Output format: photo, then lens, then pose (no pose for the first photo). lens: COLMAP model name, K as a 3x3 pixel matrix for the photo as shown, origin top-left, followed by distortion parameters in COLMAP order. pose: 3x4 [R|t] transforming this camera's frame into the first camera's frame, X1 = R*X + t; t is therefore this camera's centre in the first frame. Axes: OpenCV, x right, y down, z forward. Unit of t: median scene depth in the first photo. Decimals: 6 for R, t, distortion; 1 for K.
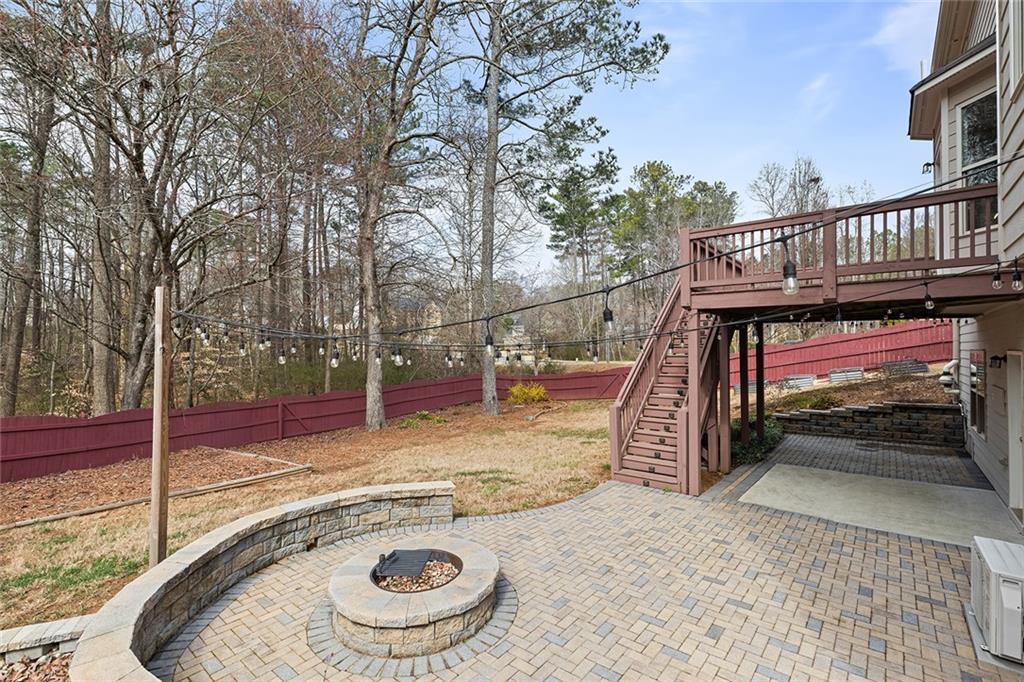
lens RADIAL K [[458.8, 0, 513.8], [0, 458.8, 344.1], [0, 0, 1]] dist [0.012673, -0.000123]
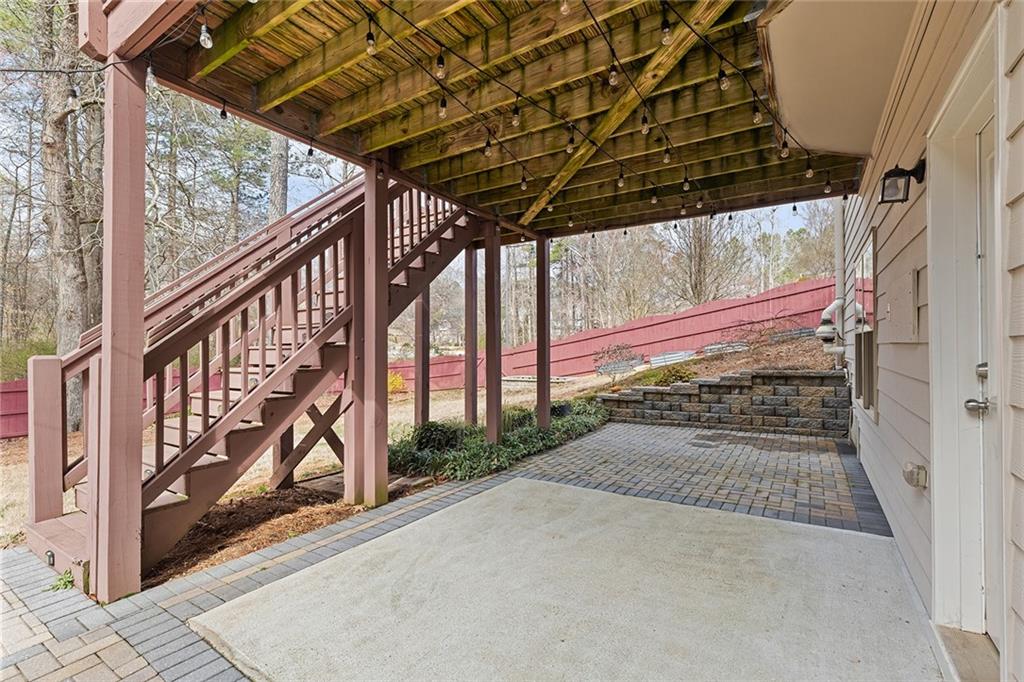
lens RADIAL K [[458.8, 0, 510.4], [0, 458.8, 344.2], [0, 0, 1]] dist [0.012673, -0.000123]
pose [[0.993988, -0.001264, 0.109478, 0.431439], [0.001212, 0.999999, 0.000537, 0.093357], [-0.109479, -0.000401, 0.993989, 0.416773]]
